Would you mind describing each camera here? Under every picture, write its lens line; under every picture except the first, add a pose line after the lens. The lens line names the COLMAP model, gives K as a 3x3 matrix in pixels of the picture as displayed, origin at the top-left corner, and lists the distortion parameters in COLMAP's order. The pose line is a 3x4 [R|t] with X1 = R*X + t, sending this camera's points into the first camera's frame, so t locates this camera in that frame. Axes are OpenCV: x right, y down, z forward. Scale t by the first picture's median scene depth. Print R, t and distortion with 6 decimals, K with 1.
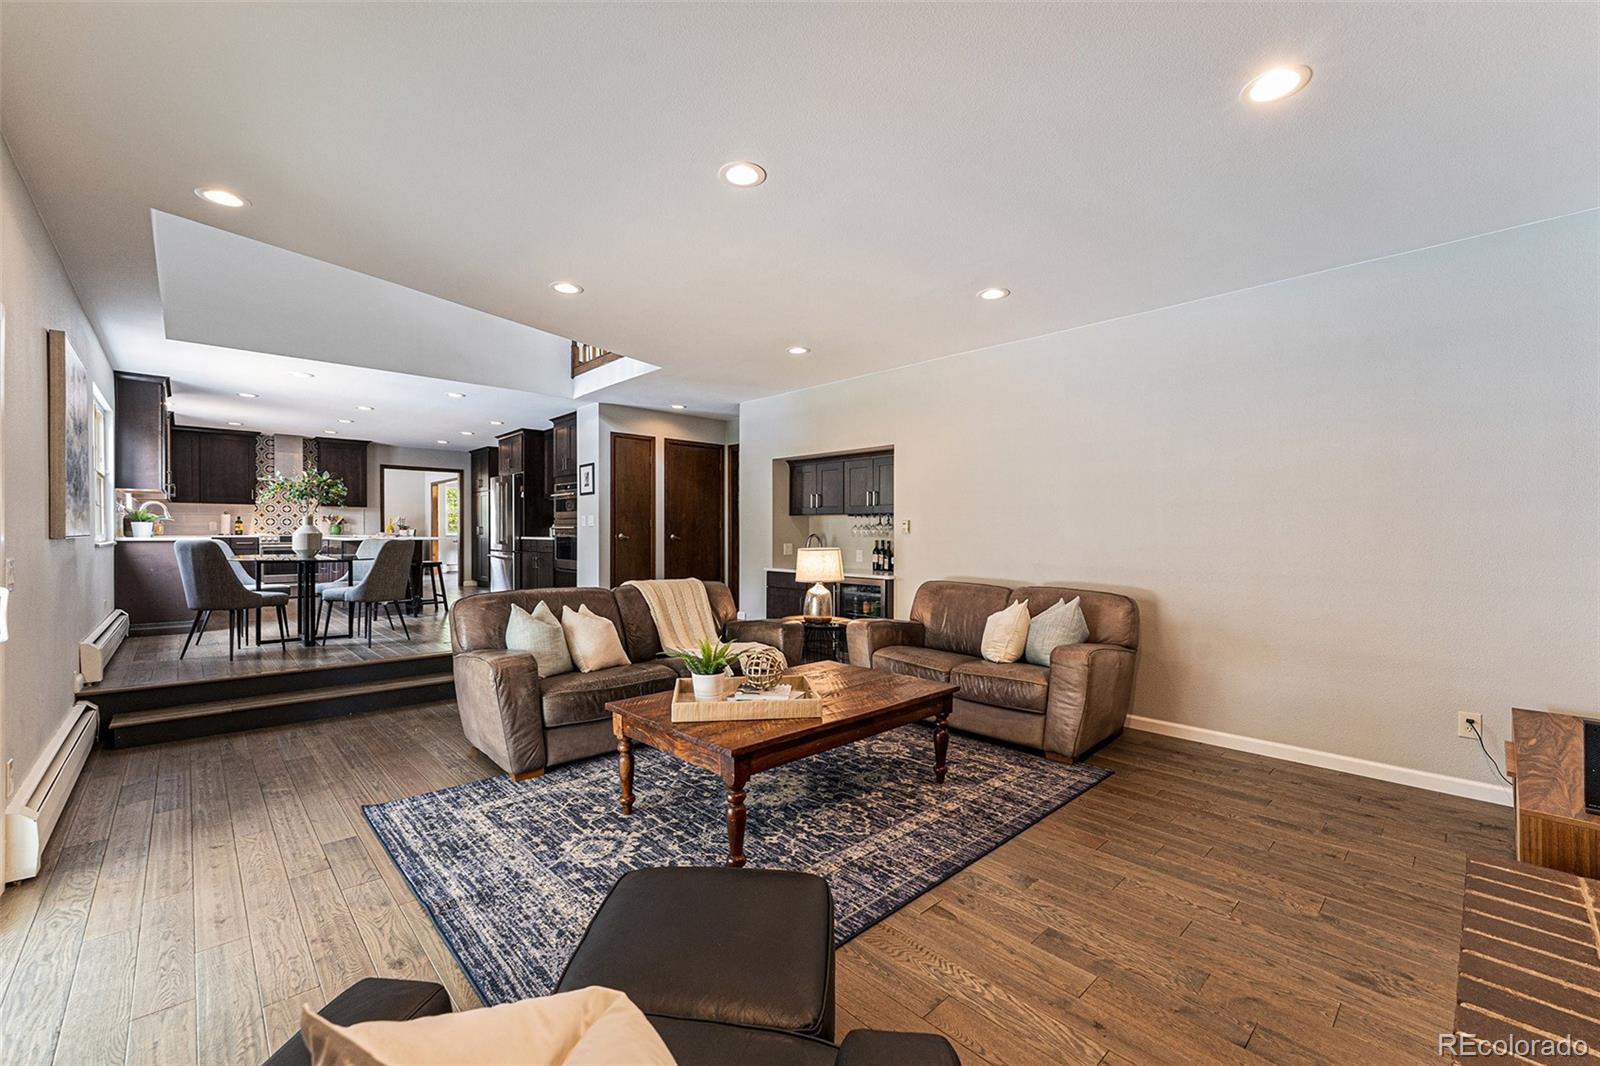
lens RADIAL K [[654.2, 0, 793.5], [0, 654.2, 534.0], [0, 0, 1]] dist [0.004461, -0.000173]
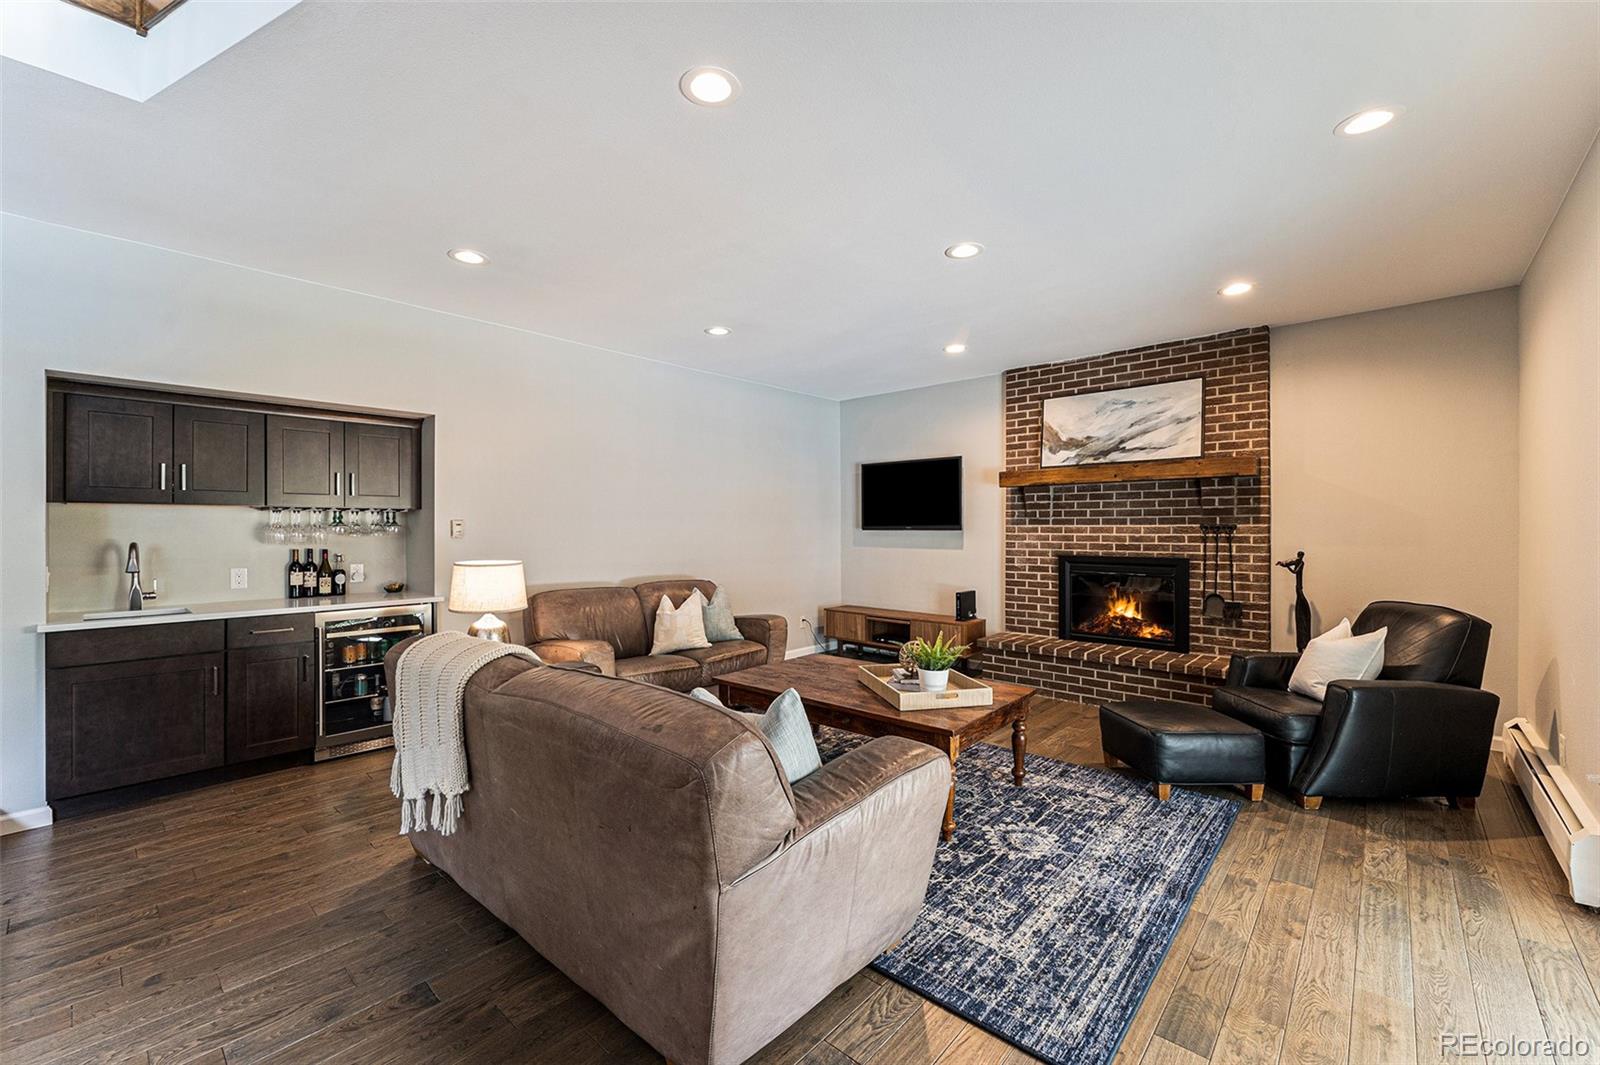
lens RADIAL K [[654.2, 0, 793.4], [0, 654.2, 526.4], [0, 0, 1]] dist [0.004461, -0.000173]
pose [[-0.084551, -0.001322, 0.996418, -1.130455], [0.003641, 0.999992, 0.001636, -0.024839], [-0.996412, 0.003766, -0.084546, 1.251418]]
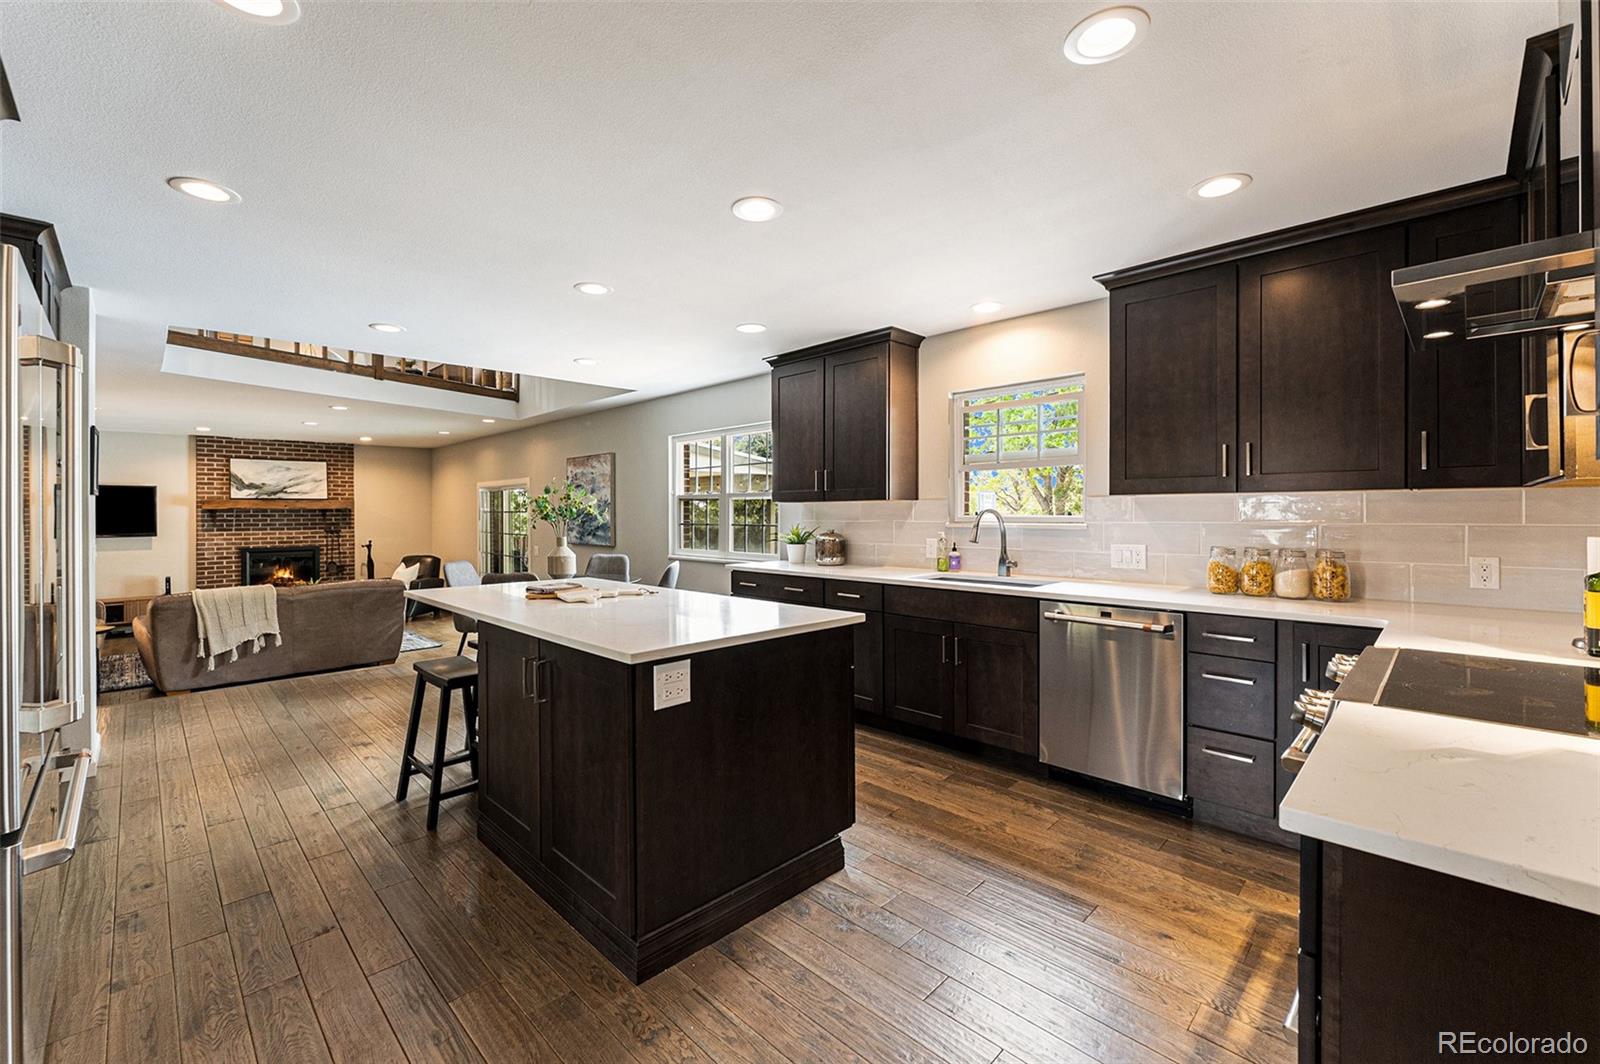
lens RADIAL K [[654.2, 0, 785.9], [0, 654.2, 515.2], [0, 0, 1]] dist [0.004461, -0.000173]
pose [[-0.999562, 0.001133, -0.029562, -1.934611], [0.001009, 0.999991, 0.004203, -0.112382], [0.029567, 0.004171, -0.999554, 3.618683]]
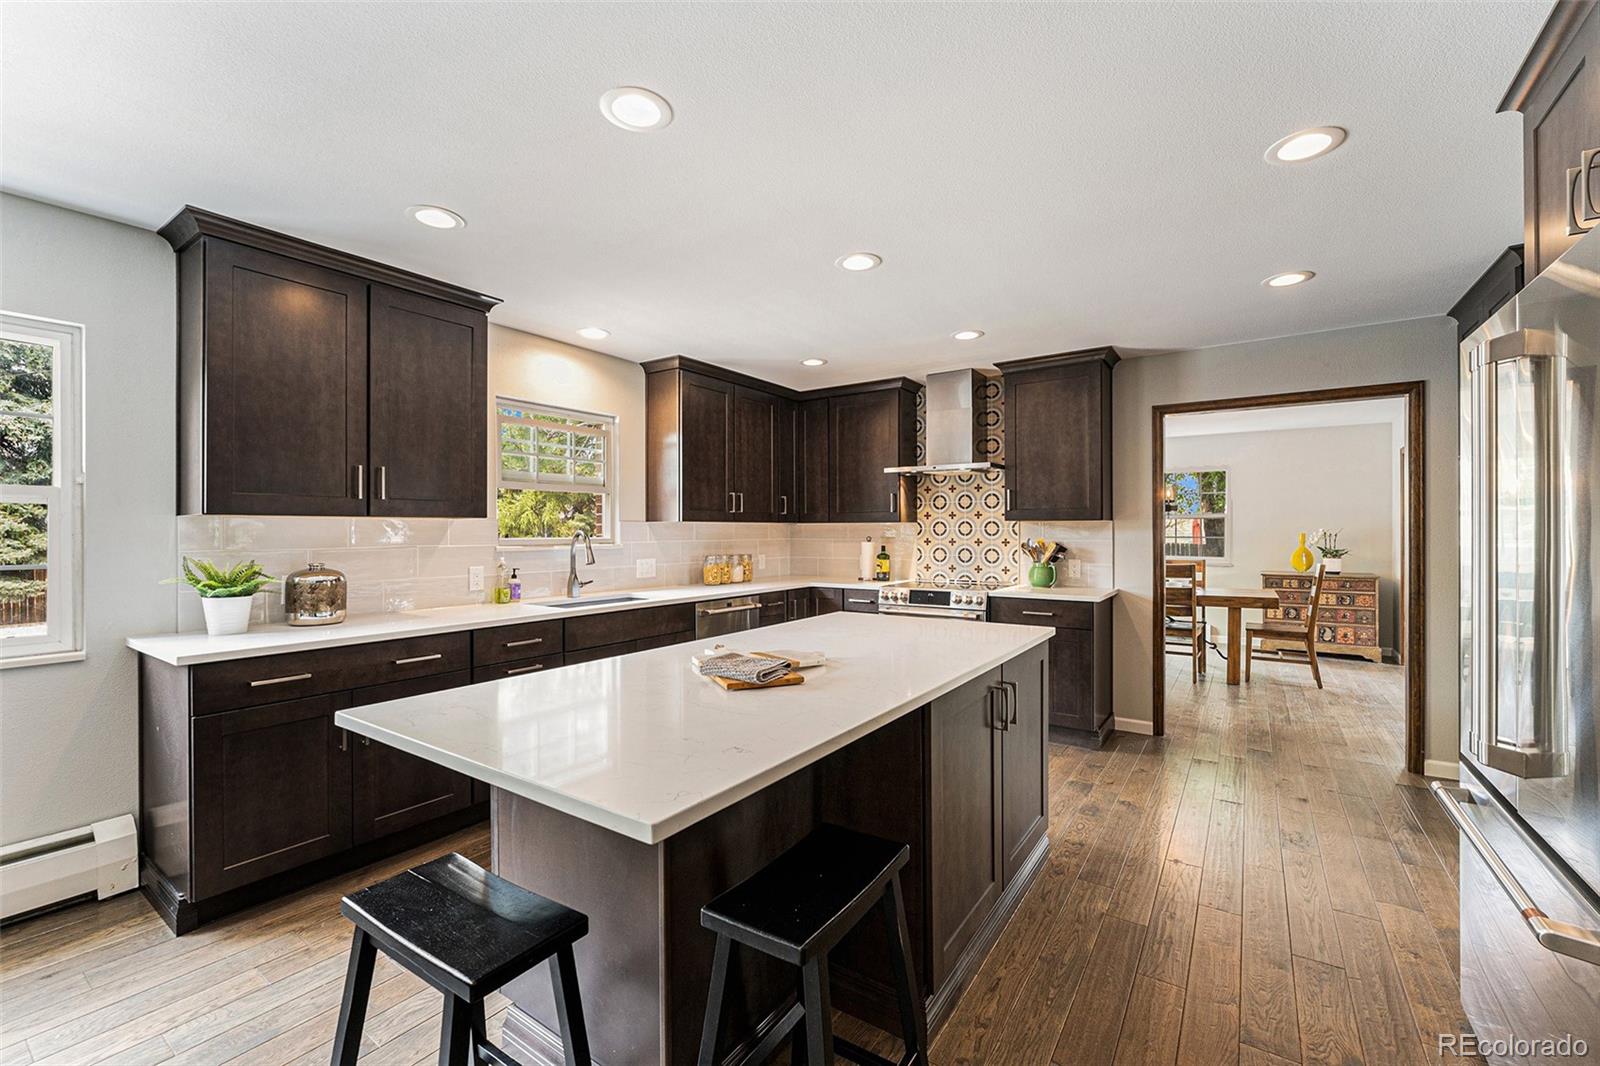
lens RADIAL K [[654.2, 0, 802.9], [0, 654.2, 529.4], [0, 0, 1]] dist [0.004461, -0.000173]
pose [[0.212849, -0.006577, -0.977063, -1.059789], [0.001455, 0.999978, -0.006415, -0.113158], [0.977084, -0.000057, 0.212854, 2.550179]]
